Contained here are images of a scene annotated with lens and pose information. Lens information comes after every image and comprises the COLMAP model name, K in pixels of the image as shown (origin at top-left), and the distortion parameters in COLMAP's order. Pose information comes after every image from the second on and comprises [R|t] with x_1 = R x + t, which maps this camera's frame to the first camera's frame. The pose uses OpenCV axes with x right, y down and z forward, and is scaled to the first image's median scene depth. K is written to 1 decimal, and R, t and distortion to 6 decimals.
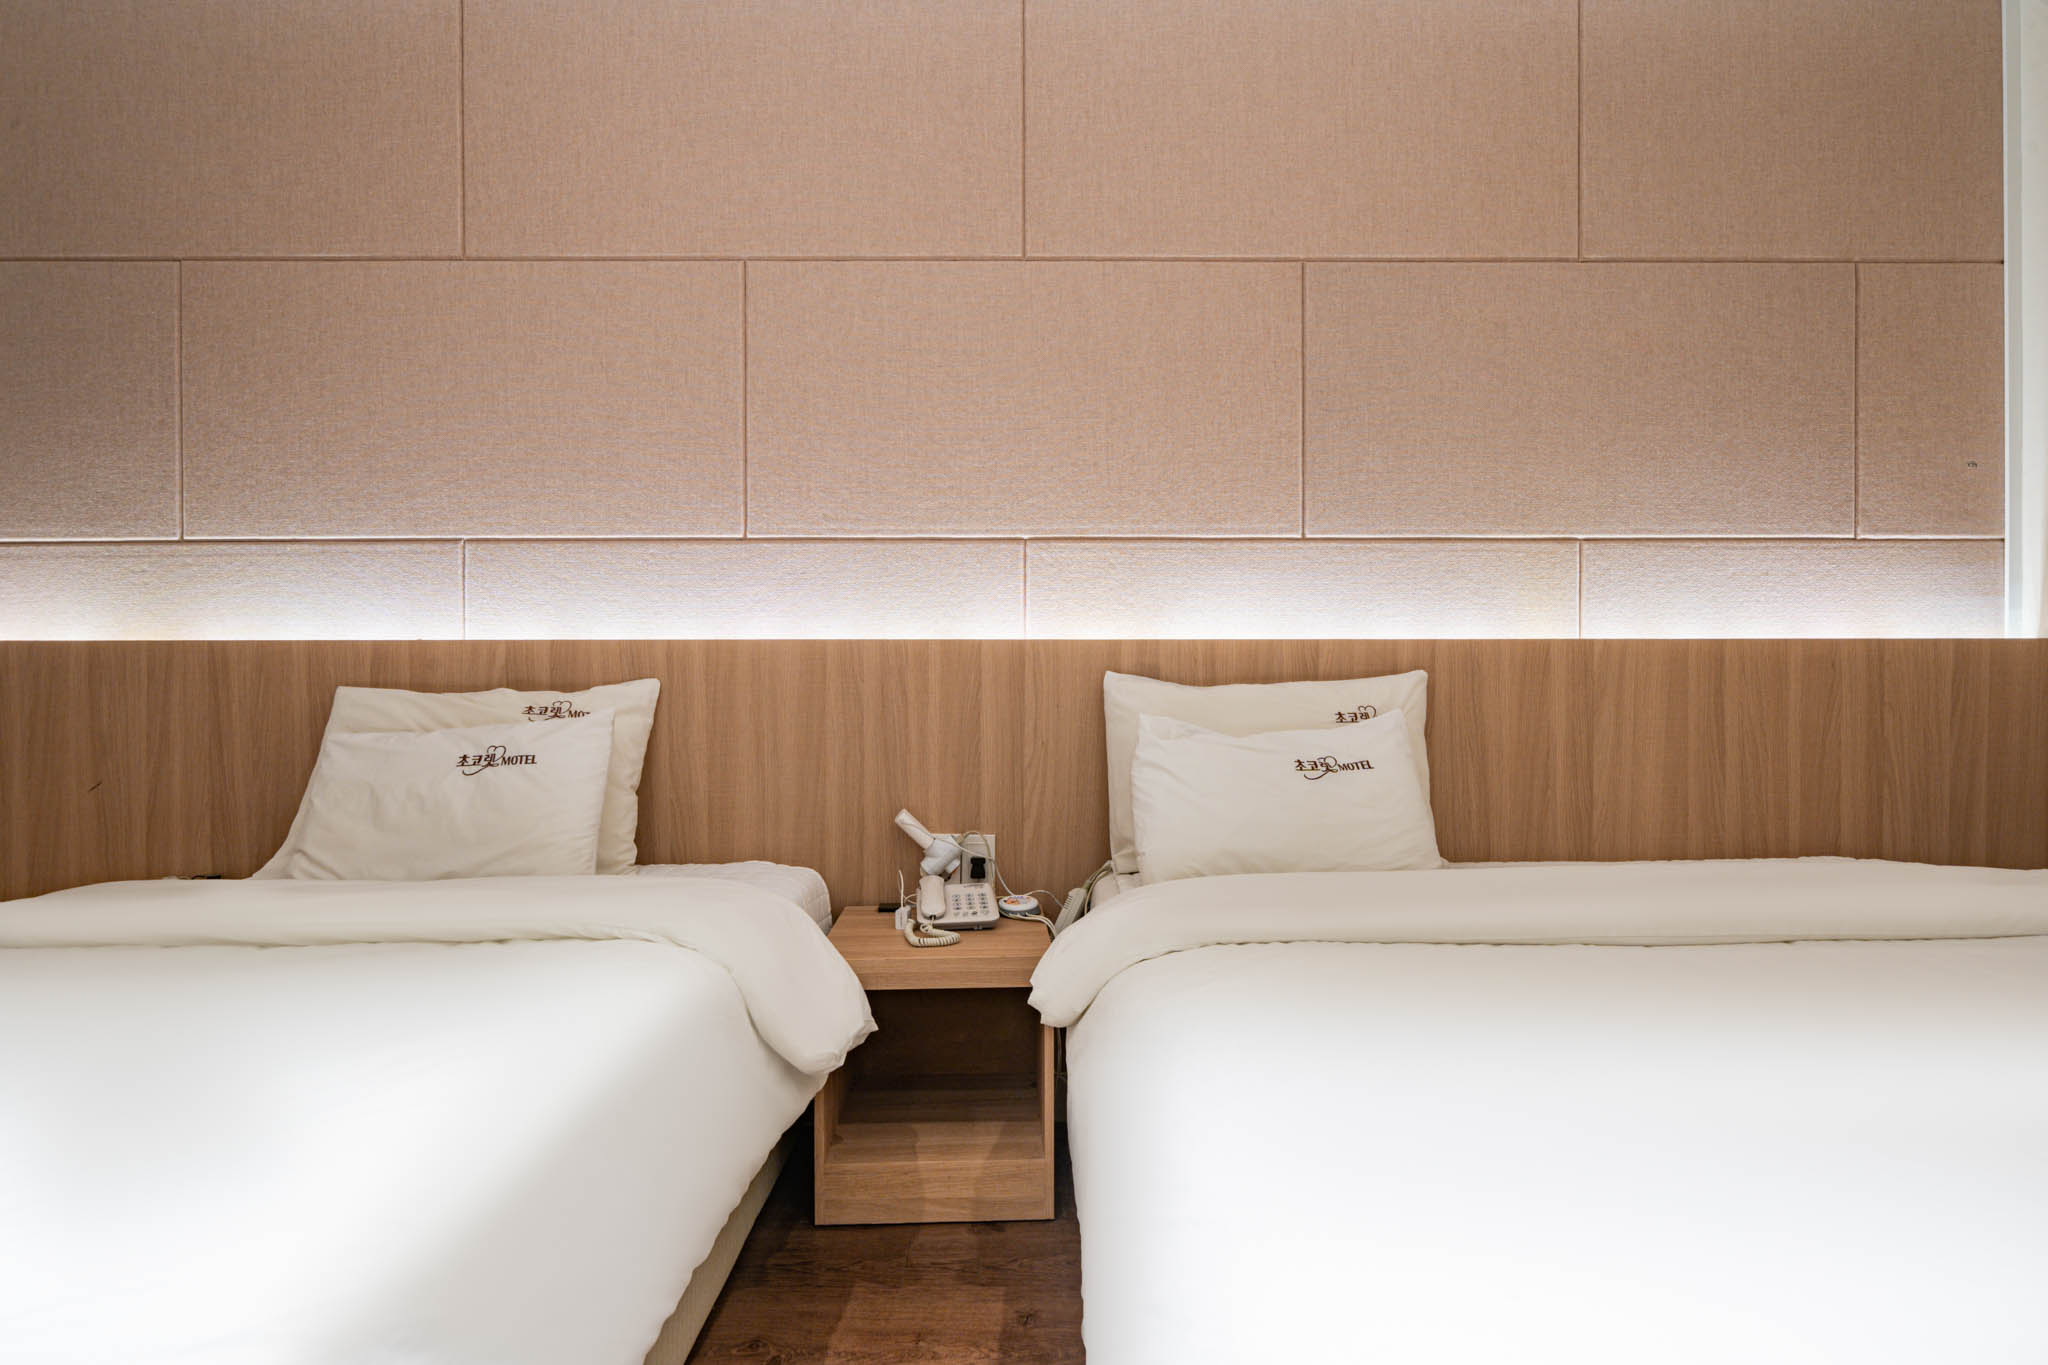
lens RADIAL K [[1048.4, 0, 1023.6], [0, 1048.4, 687.8], [0, 0, 1]] dist [0.001506, 0.001077]
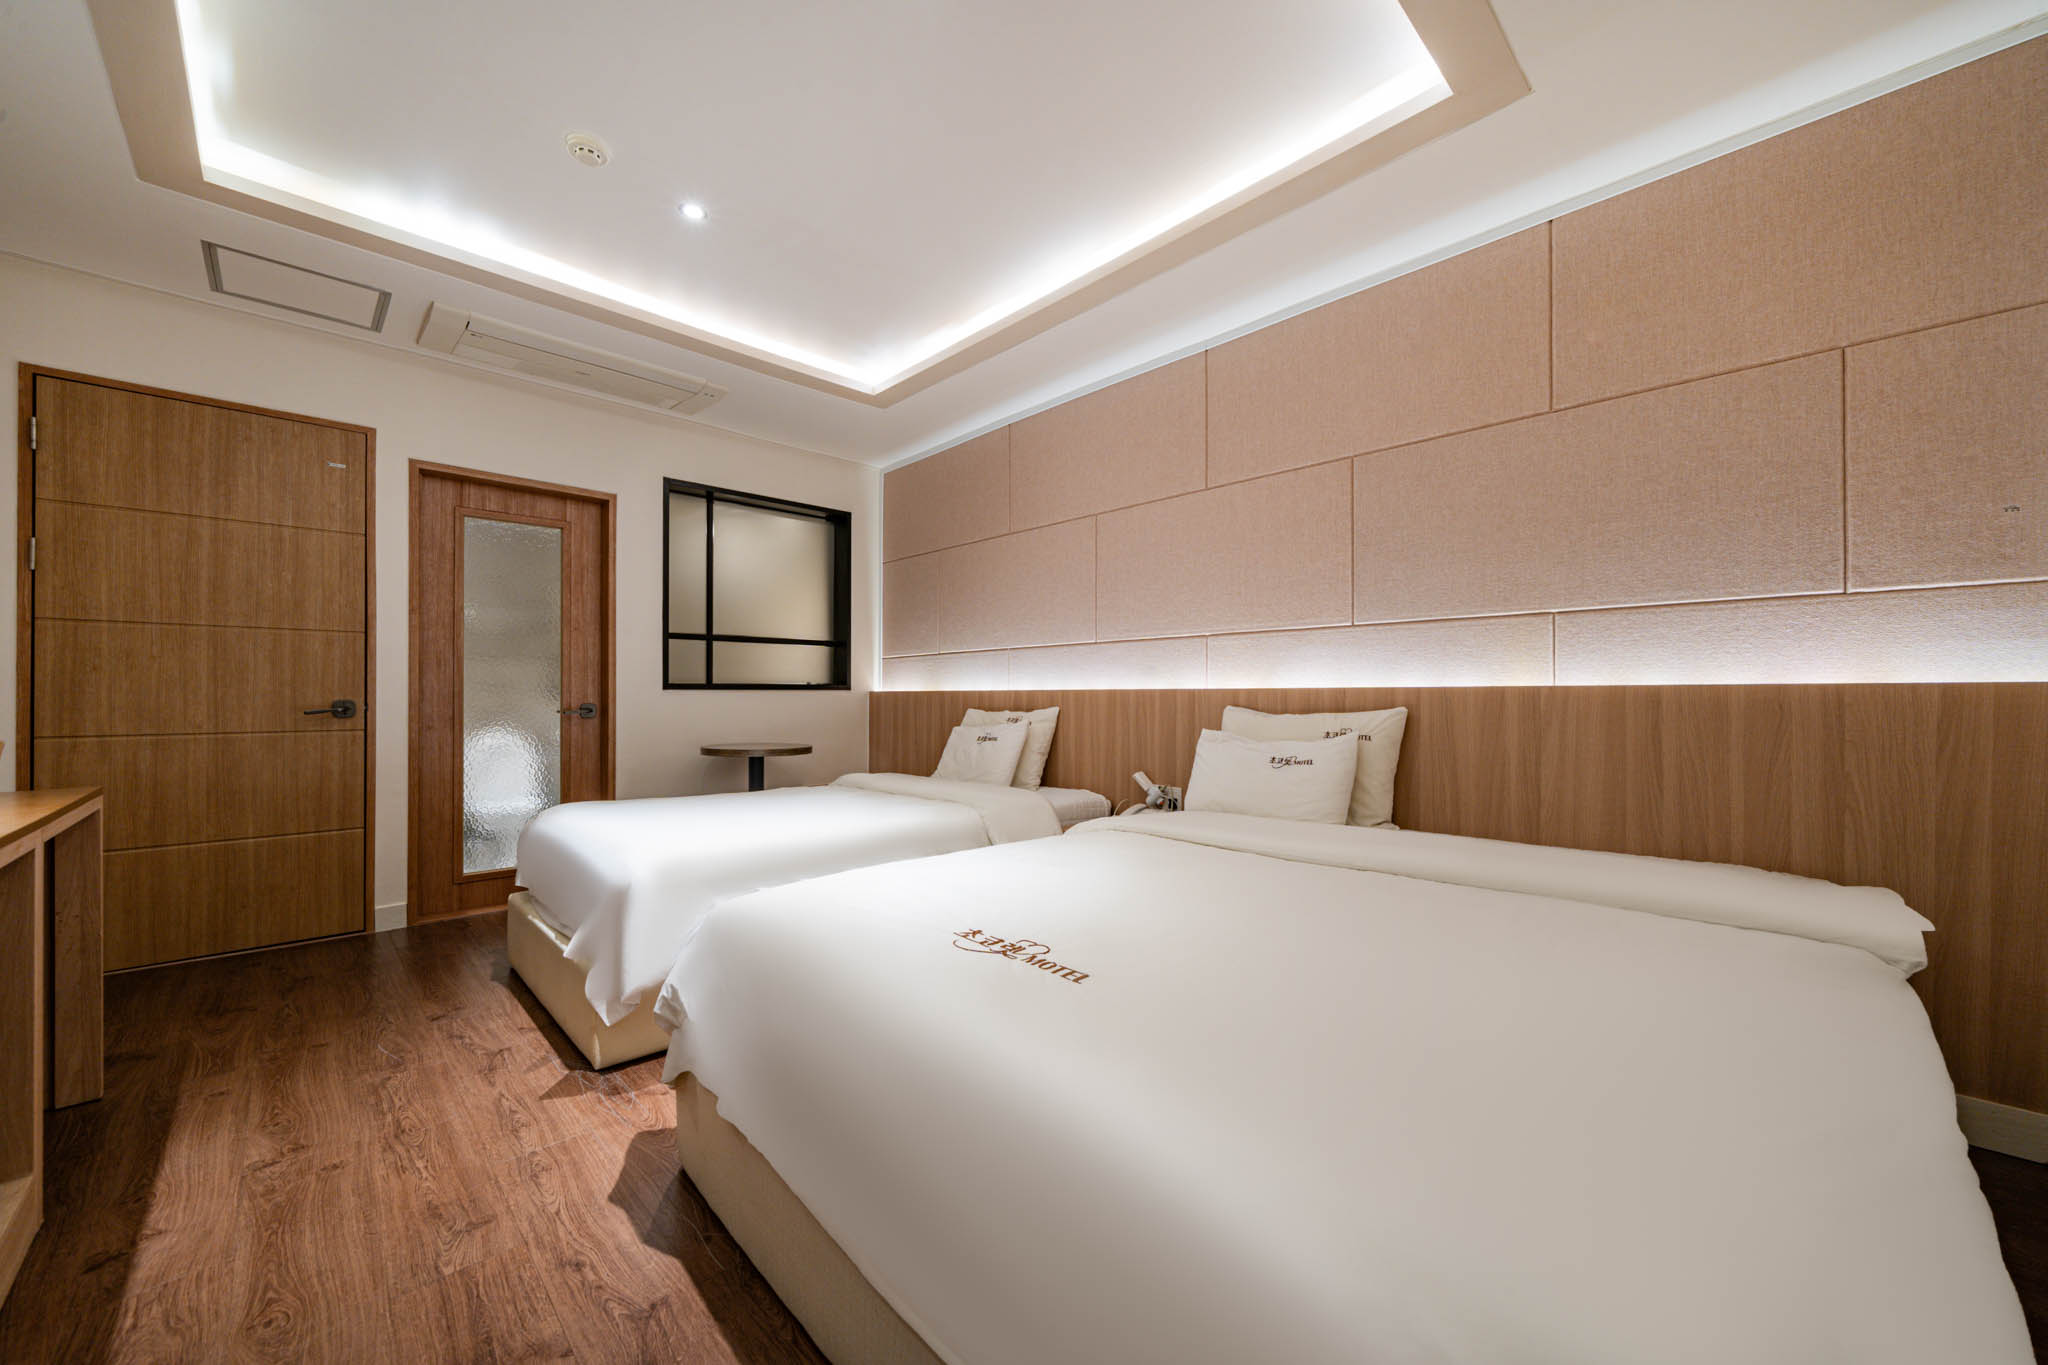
lens RADIAL K [[749.6, 0, 1029.9], [0, 749.6, 688.1], [0, 0, 1]] dist [-0.001633, 0.000648]
pose [[0.693513, -0.006303, -0.720416, 0.789434], [-0.002449, 0.999935, -0.011106, -0.030788], [0.720440, 0.009467, 0.693453, -0.184744]]
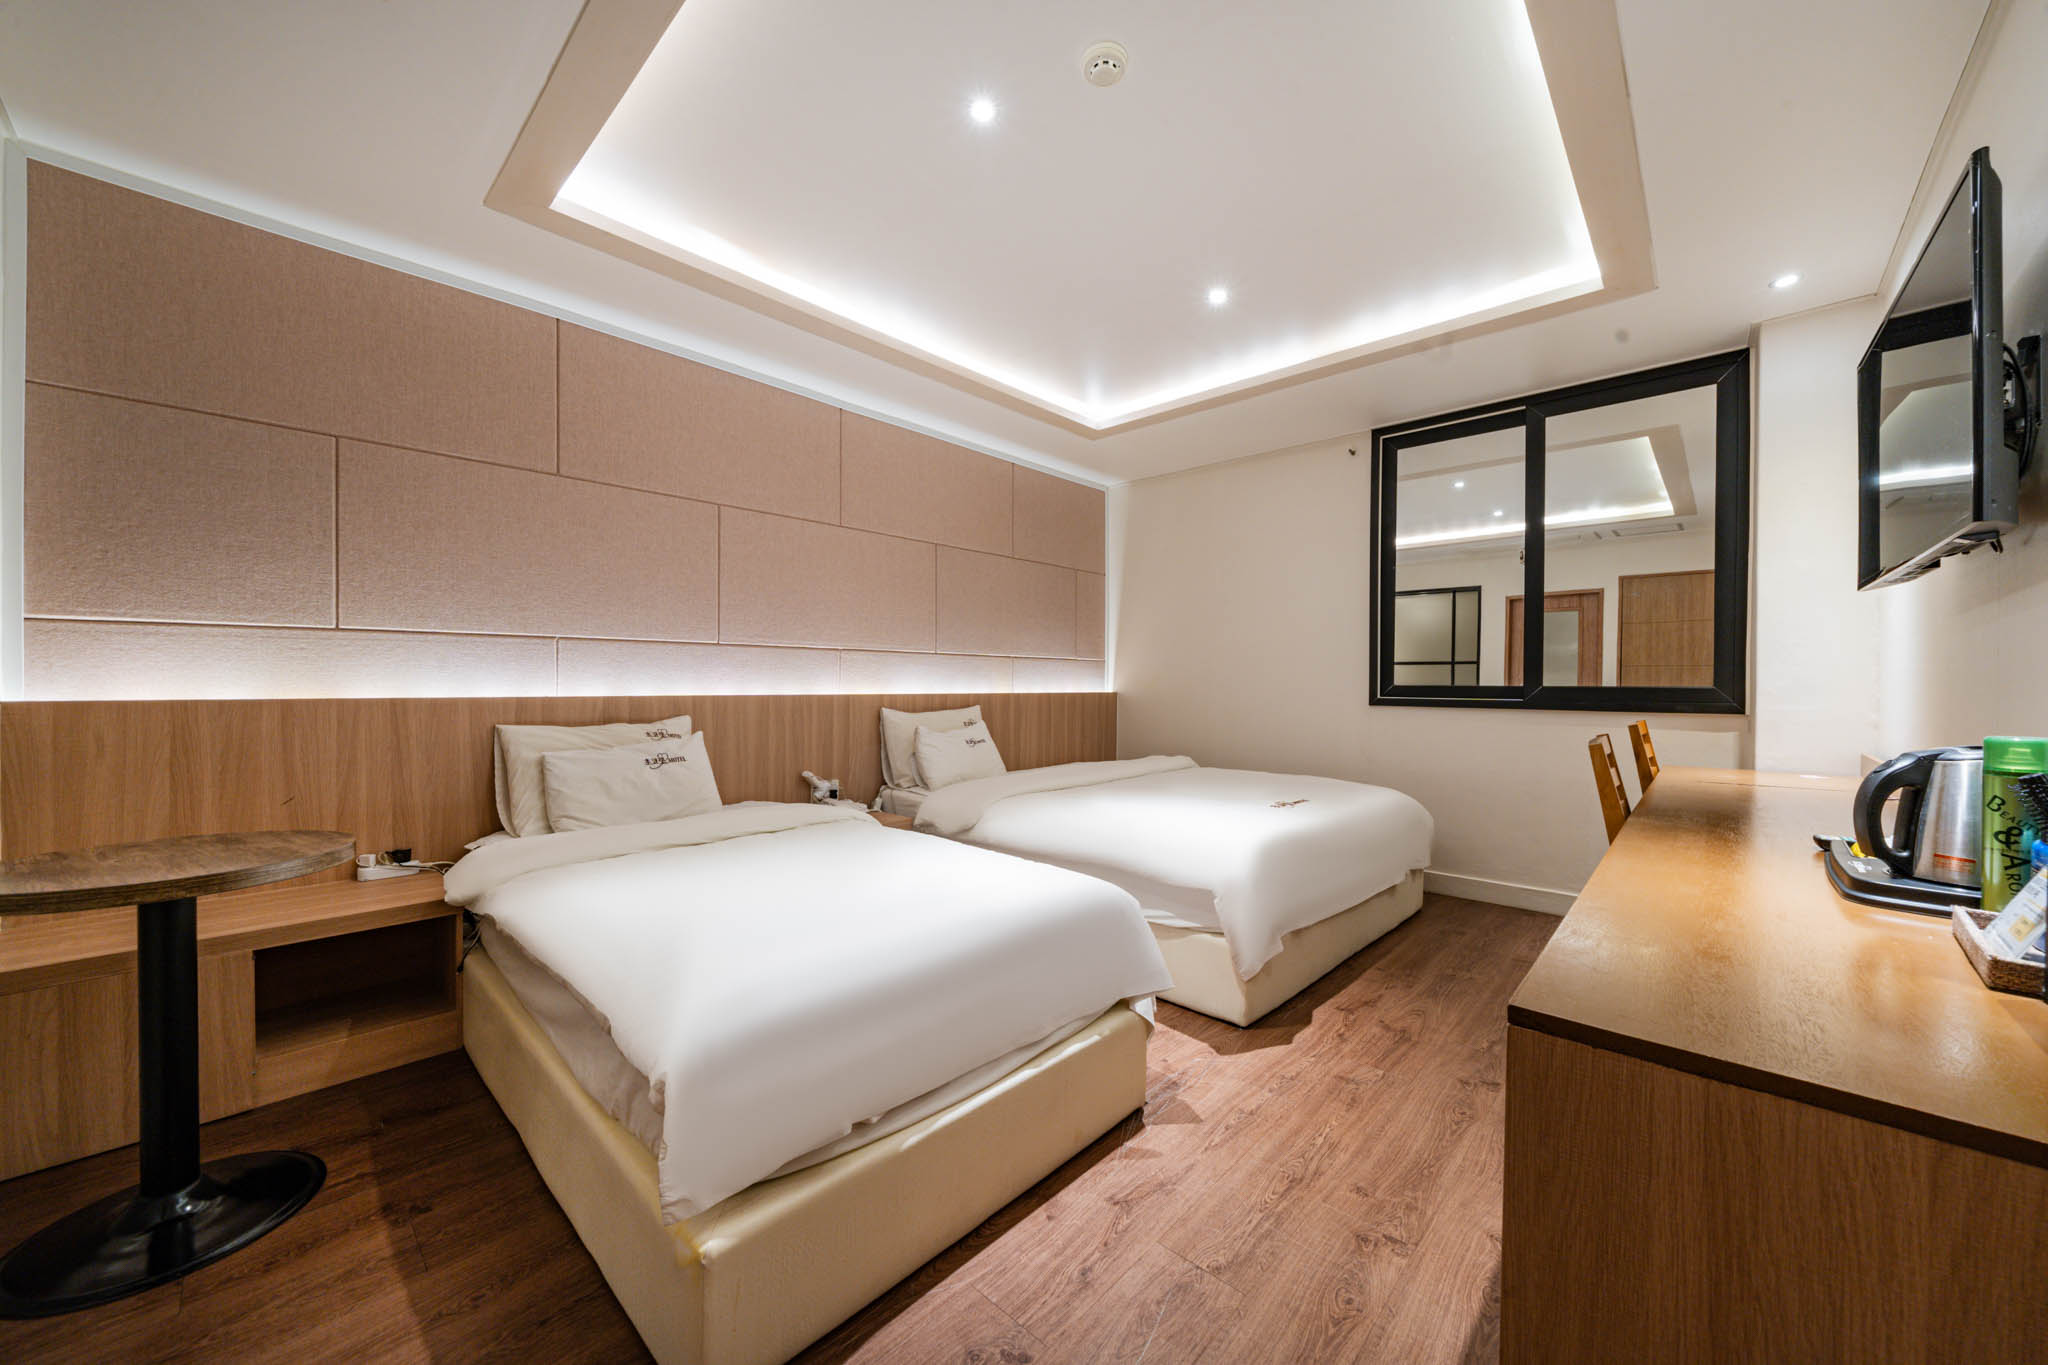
lens RADIAL K [[749.6, 0, 1029.1], [0, 749.6, 679.6], [0, 0, 1]] dist [-0.001633, 0.000648]
pose [[0.688522, 0.008579, 0.725165, -0.928240], [-0.001682, 0.999946, -0.010232, -0.062375], [-0.725214, 0.005825, 0.688499, -0.430685]]
